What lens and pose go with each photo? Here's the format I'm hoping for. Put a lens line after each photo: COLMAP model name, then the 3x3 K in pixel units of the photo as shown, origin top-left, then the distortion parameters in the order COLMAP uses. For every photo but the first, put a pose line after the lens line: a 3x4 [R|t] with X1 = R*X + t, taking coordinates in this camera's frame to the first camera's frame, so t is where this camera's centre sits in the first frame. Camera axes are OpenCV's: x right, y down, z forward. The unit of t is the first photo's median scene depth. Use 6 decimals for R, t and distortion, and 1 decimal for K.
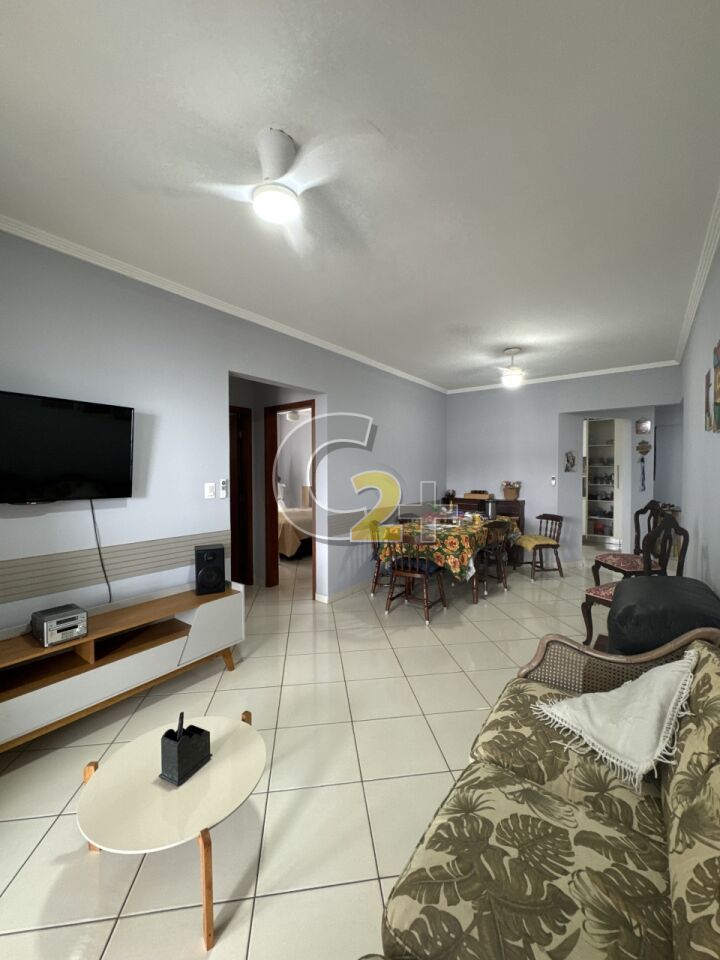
lens RADIAL K [[382.3, 0, 360.0], [0, 382.3, 480.0], [0, 0, 1]] dist [-0.001710, 0.000424]
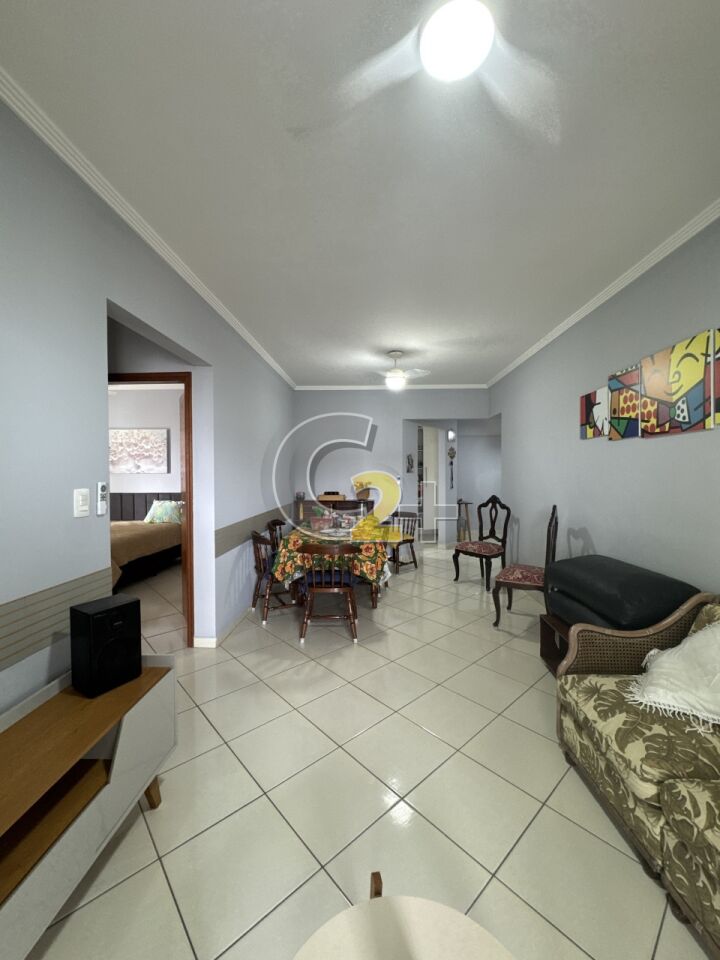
lens RADIAL K [[382.3, 0, 360.0], [0, 382.3, 480.0], [0, 0, 1]] dist [-0.001710, 0.000424]
pose [[0.825745, -0.010141, 0.563953, -0.236017], [0.013932, 0.999900, -0.002419, 0.000744], [-0.563872, 0.009855, 0.825804, 0.191489]]
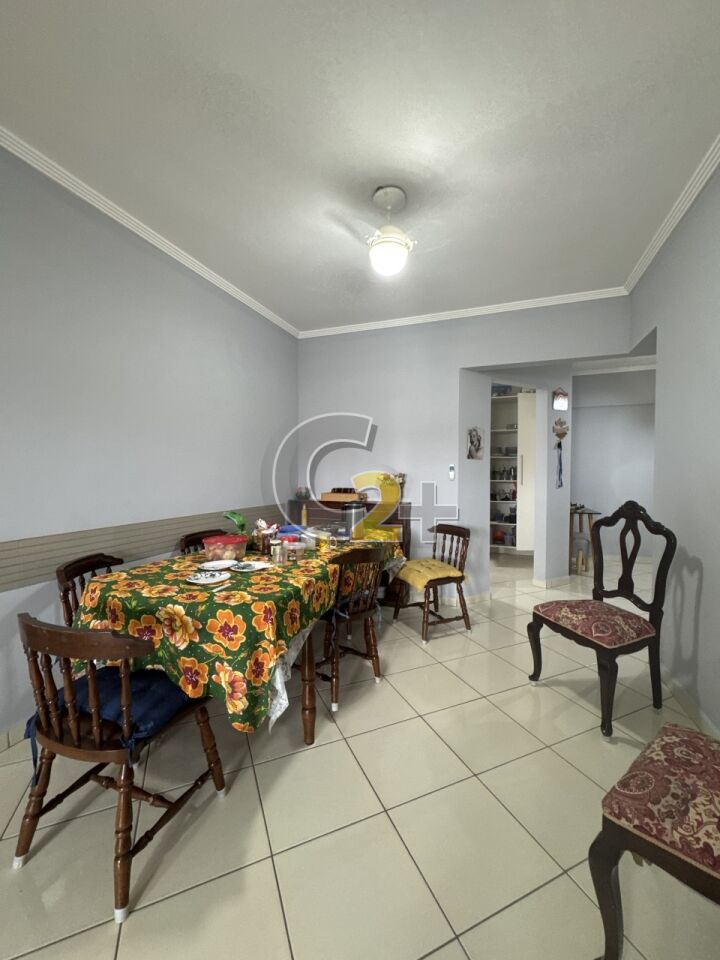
lens RADIAL K [[382.3, 0, 360.0], [0, 382.3, 480.0], [0, 0, 1]] dist [-0.001710, 0.000424]
pose [[0.961248, 0.001960, 0.275680, 0.207344], [-0.000878, 0.999991, -0.004051, 0.021430], [-0.275685, 0.003652, 0.961241, 0.491447]]
